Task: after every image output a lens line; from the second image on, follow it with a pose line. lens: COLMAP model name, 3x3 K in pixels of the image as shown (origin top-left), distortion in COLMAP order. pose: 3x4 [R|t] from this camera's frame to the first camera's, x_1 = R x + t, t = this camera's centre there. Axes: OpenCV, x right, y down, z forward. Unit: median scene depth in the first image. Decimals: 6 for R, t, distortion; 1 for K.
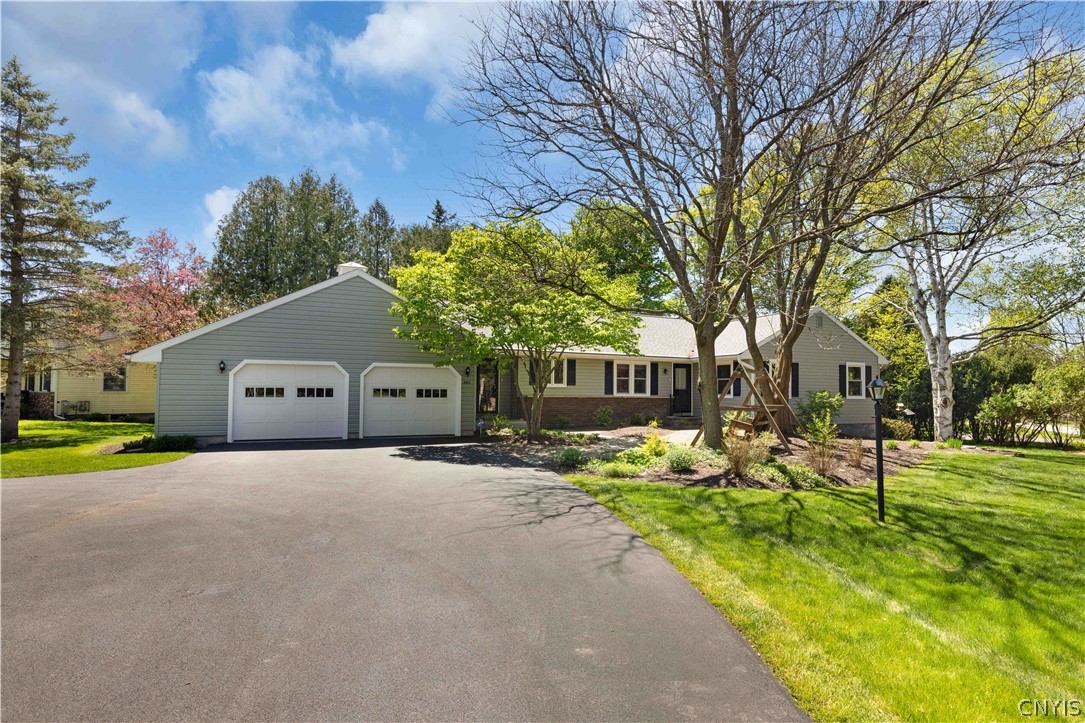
lens RADIAL K [[575.8, 0, 541.9], [0, 575.8, 374.4], [0, 0, 1]] dist [0.003599, -0.000252]
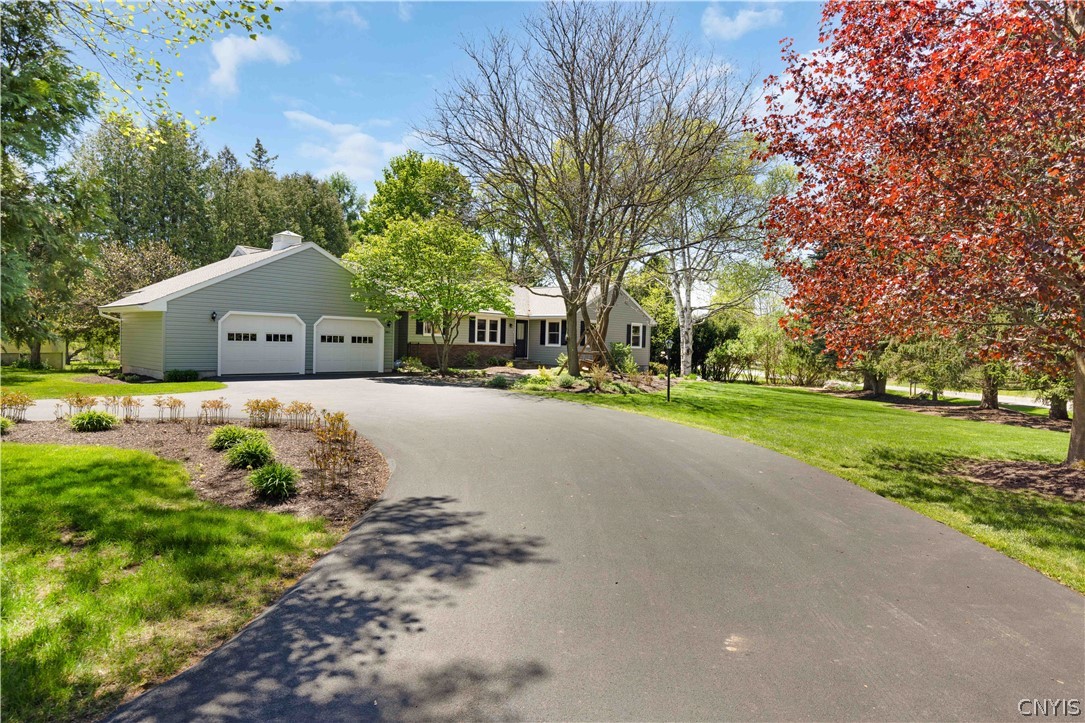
lens RADIAL K [[607.5, 0, 542.5], [0, 607.5, 361.5], [0, 0, 1]] dist [0.000411, 0.000039]
pose [[0.928145, 0.005575, 0.372176, -0.238625], [-0.031184, 0.997537, 0.062824, -0.013182], [-0.370910, -0.069916, 0.926033, -0.323081]]
